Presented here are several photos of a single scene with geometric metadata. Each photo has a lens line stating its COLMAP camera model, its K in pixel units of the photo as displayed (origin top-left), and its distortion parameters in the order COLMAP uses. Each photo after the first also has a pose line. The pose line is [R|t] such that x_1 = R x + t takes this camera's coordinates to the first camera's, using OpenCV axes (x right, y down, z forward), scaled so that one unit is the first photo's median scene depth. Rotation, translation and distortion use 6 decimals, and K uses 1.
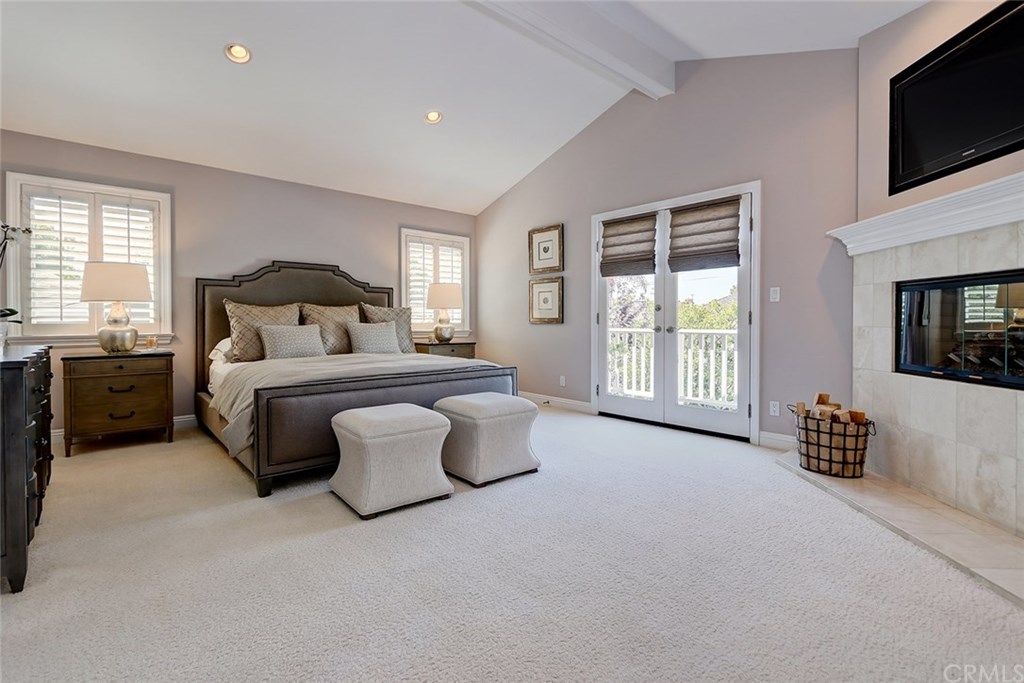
lens RADIAL K [[481.7, 0, 527.6], [0, 481.7, 326.1], [0, 0, 1]] dist [0.001529, -0.003439]
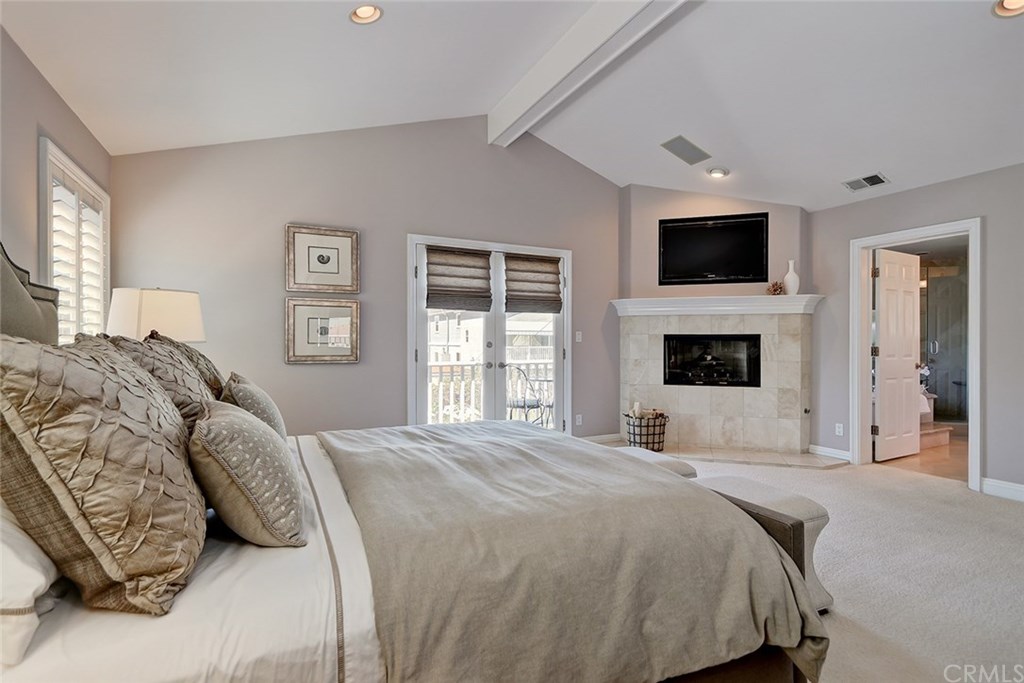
lens RADIAL K [[481.7, 0, 502.4], [0, 481.7, 341.0], [0, 0, 1]] dist [0.001529, -0.003439]
pose [[0.275726, 0.005039, 0.961223, -0.736942], [0.009633, 0.999922, -0.008006, -0.038494], [-0.961188, 0.011467, 0.275656, 0.709730]]
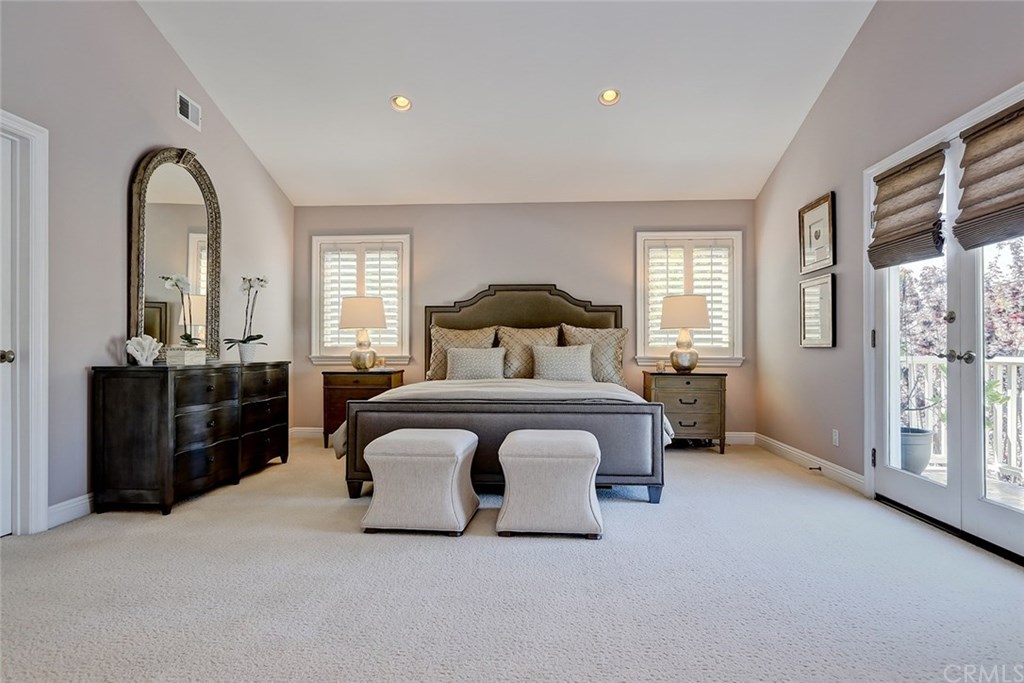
lens RADIAL K [[597.2, 0, 504.2], [0, 597.2, 343.0], [0, 0, 1]] dist [0.006226, -0.001518]
pose [[0.694162, -0.006689, -0.719788, 0.421058], [-0.008234, 0.999818, -0.017232, 0.007770], [0.719772, 0.017888, 0.693980, 0.167552]]
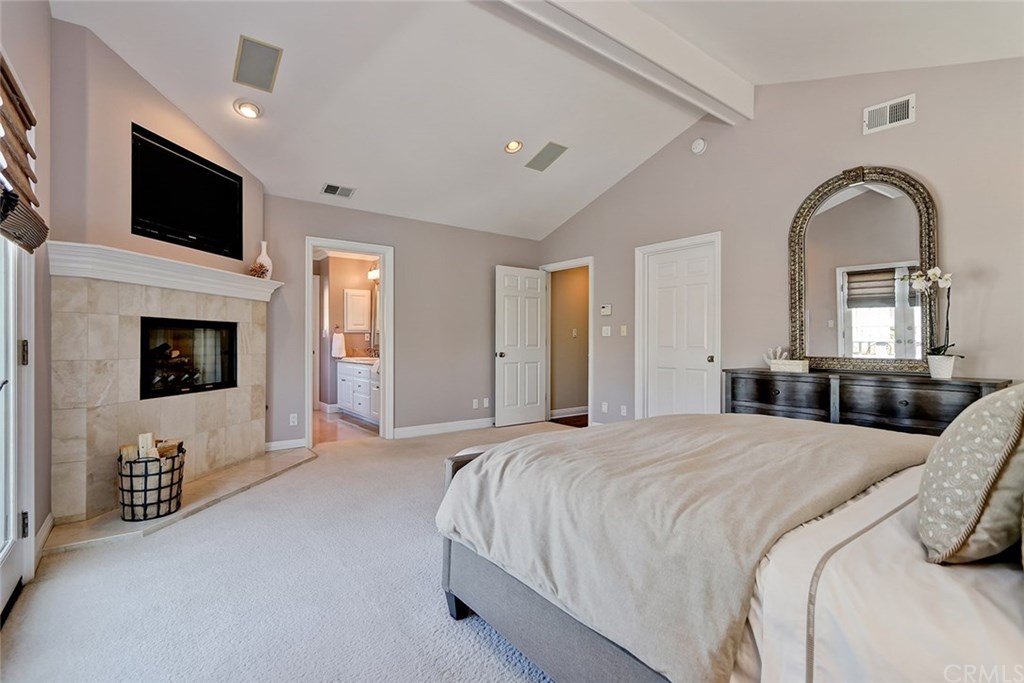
lens RADIAL K [[481.7, 0, 516.3], [0, 481.7, 340.0], [0, 0, 1]] dist [0.001529, -0.003439]
pose [[-0.995340, -0.002261, 0.096401, -0.120061], [-0.001419, 0.999960, 0.008804, -0.032770], [-0.096417, 0.008626, -0.995304, 1.303712]]
